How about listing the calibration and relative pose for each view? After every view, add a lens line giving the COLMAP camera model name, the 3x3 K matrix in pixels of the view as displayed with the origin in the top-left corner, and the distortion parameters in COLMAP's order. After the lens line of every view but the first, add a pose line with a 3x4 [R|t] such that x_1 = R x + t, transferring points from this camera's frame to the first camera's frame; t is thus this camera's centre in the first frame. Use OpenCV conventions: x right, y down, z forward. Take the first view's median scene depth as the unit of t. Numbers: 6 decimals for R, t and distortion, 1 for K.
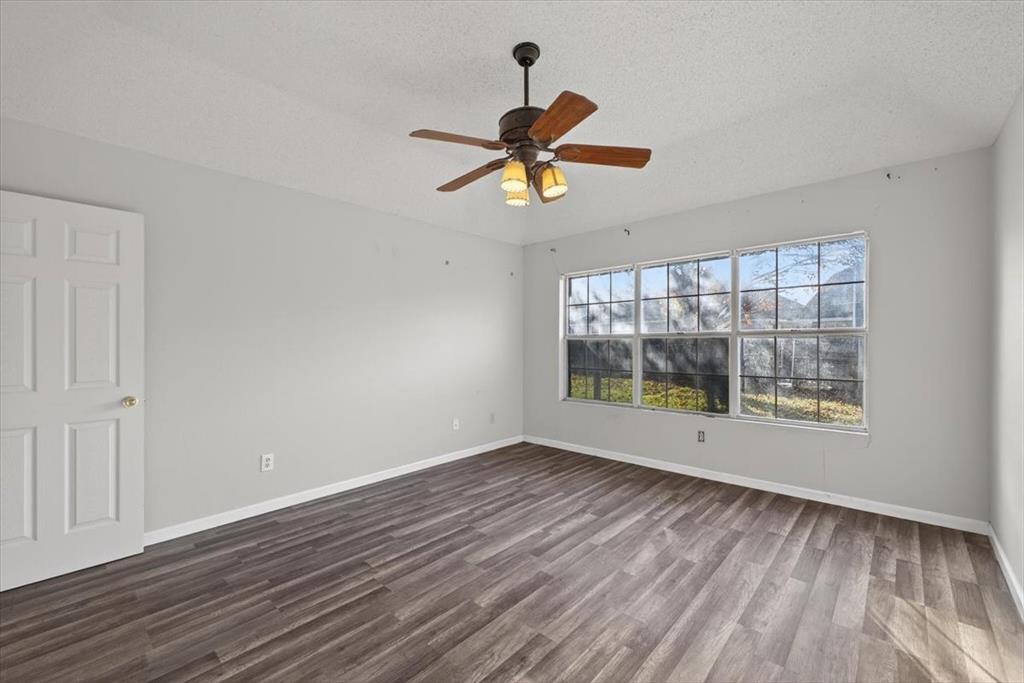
lens RADIAL K [[404.5, 0, 509.2], [0, 404.5, 342.8], [0, 0, 1]] dist [0.023112, -0.002472]
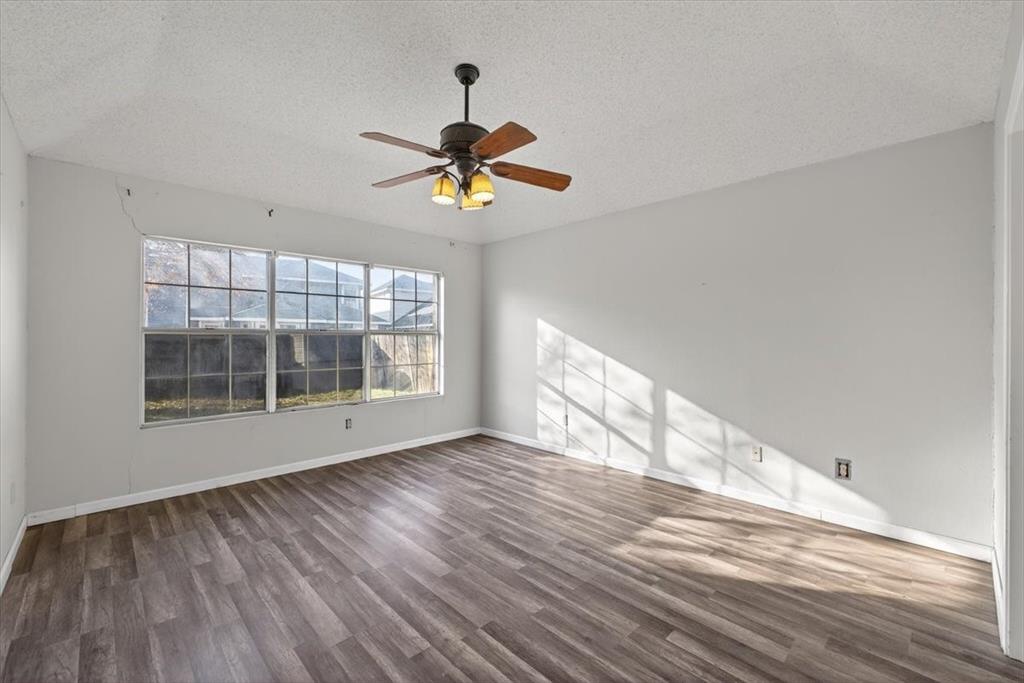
lens RADIAL K [[402.5, 0, 510.3], [0, 402.5, 341.7], [0, 0, 1]] dist [0.014777, 0.000244]
pose [[0.116775, 0.001359, 0.993157, -0.722426], [0.000108, 0.999999, -0.001381, 0.008908], [-0.993158, 0.000269, 0.116775, 0.543837]]
